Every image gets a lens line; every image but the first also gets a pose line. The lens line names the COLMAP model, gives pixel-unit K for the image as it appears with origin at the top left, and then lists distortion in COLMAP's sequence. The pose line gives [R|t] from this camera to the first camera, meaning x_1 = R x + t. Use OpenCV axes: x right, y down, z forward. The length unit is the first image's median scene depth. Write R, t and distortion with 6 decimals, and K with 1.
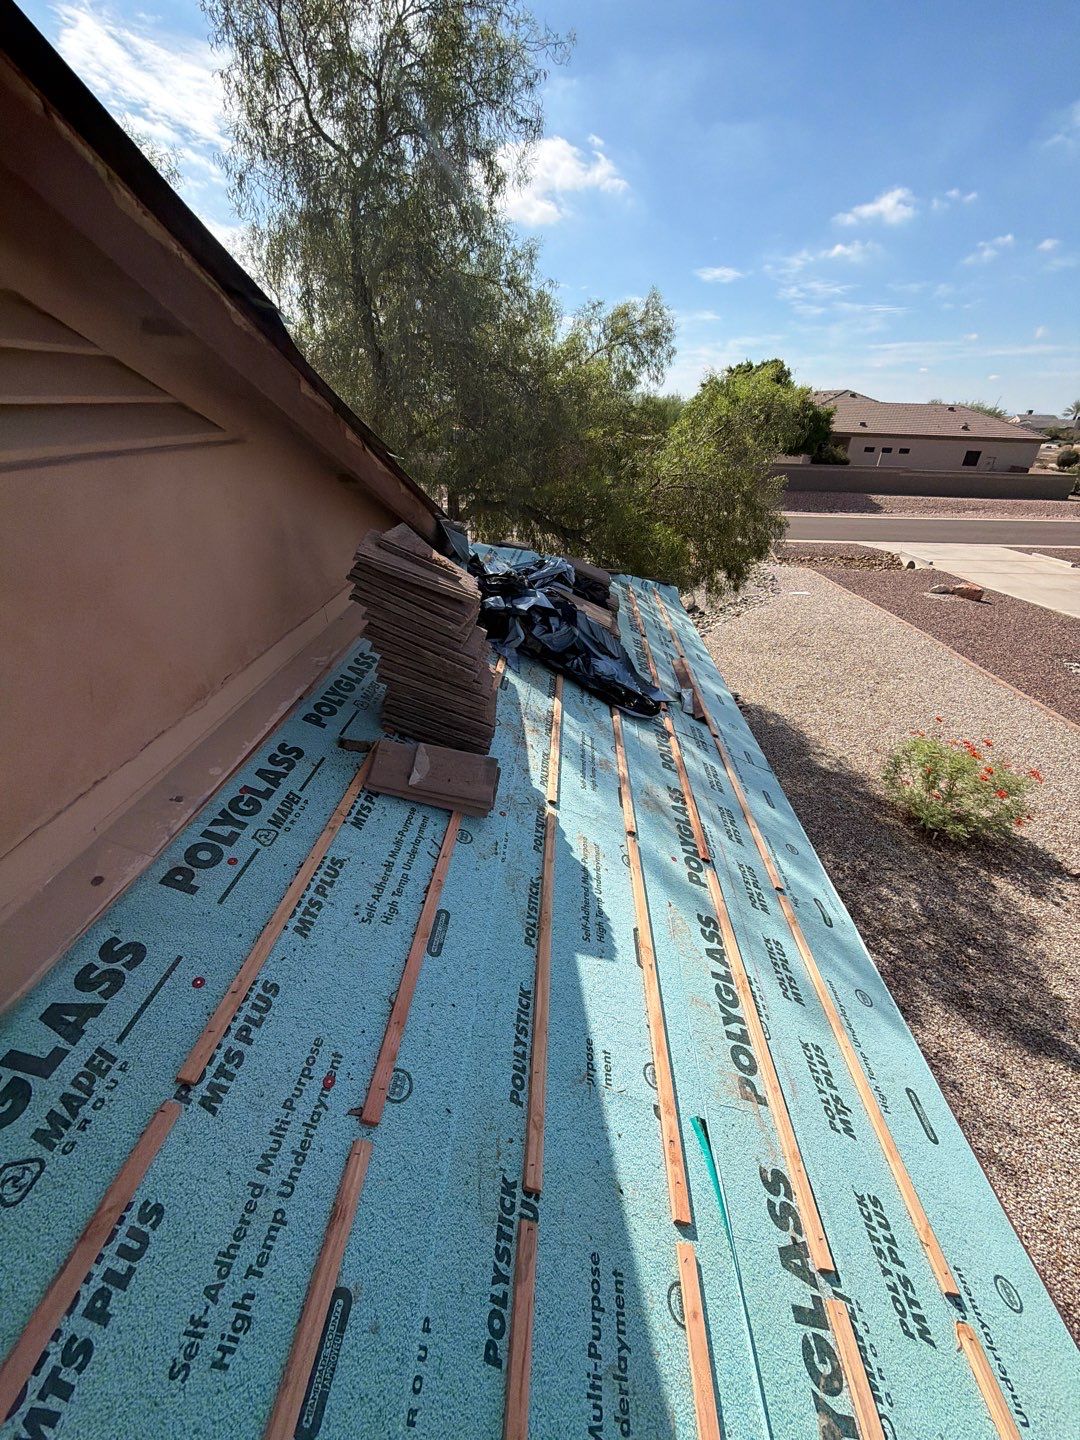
lens RADIAL K [[567.0, 0, 540.0], [0, 567.0, 720.0], [0, 0, 1]] dist [0.001319, 0.000050]
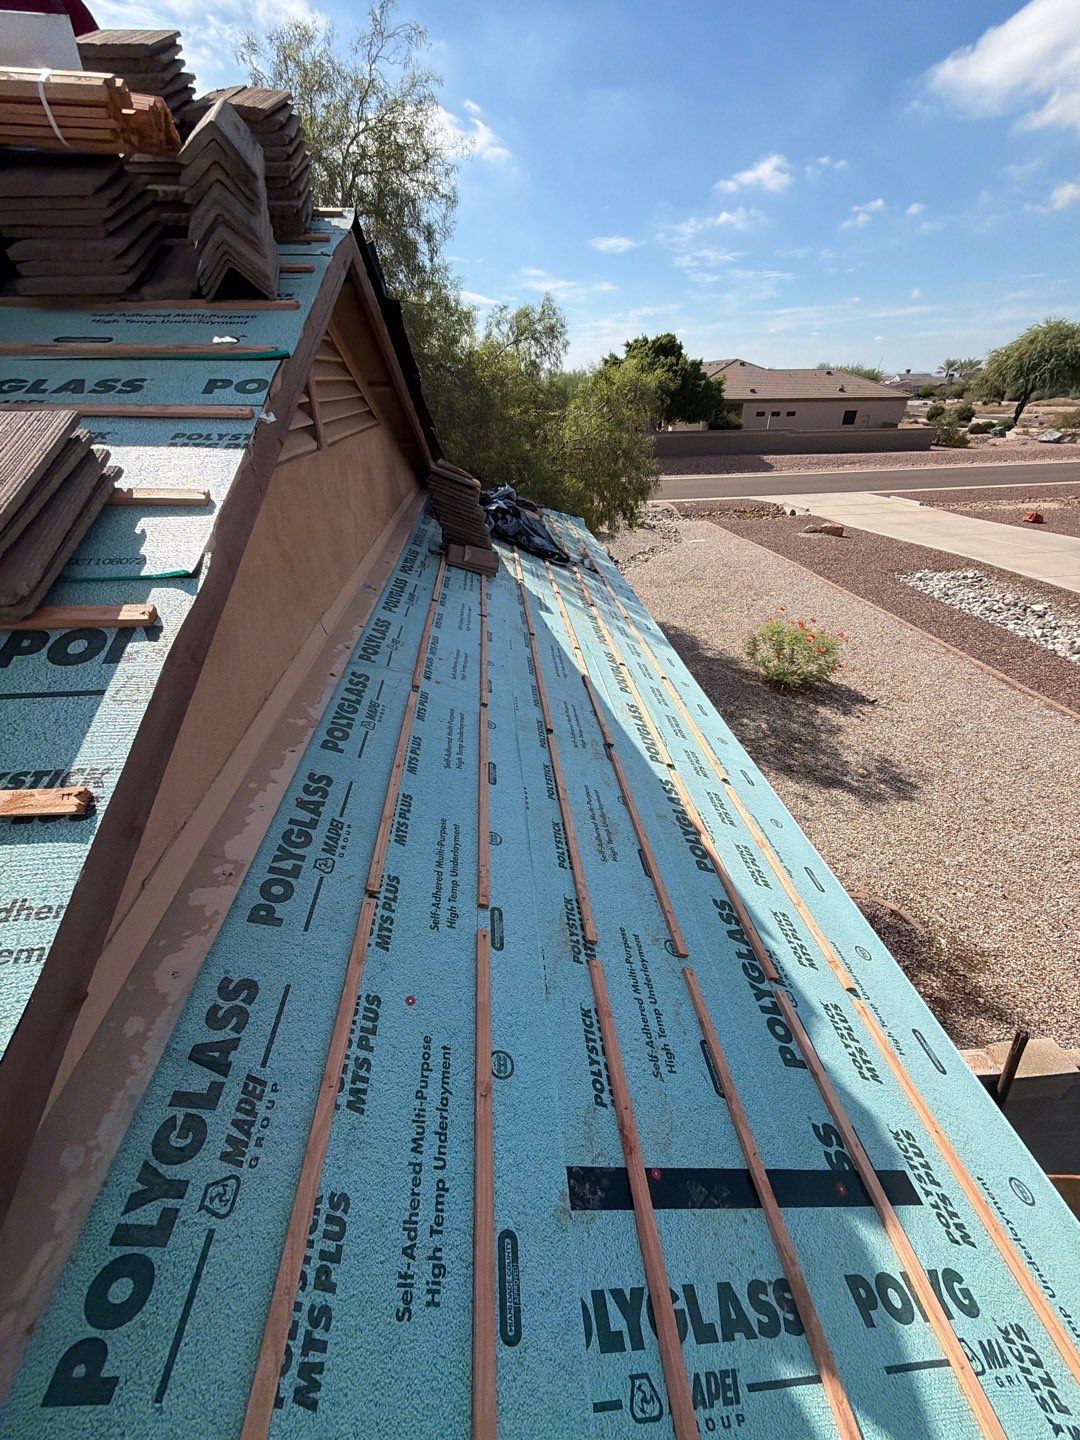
lens RADIAL K [[567.0, 0, 540.0], [0, 567.0, 720.0], [0, 0, 1]] dist [0.001319, 0.000050]
pose [[0.989374, -0.105810, 0.099718, -0.037700], [0.102877, 0.994109, 0.034117, 0.126756], [-0.102740, -0.023495, 0.994431, -0.253572]]
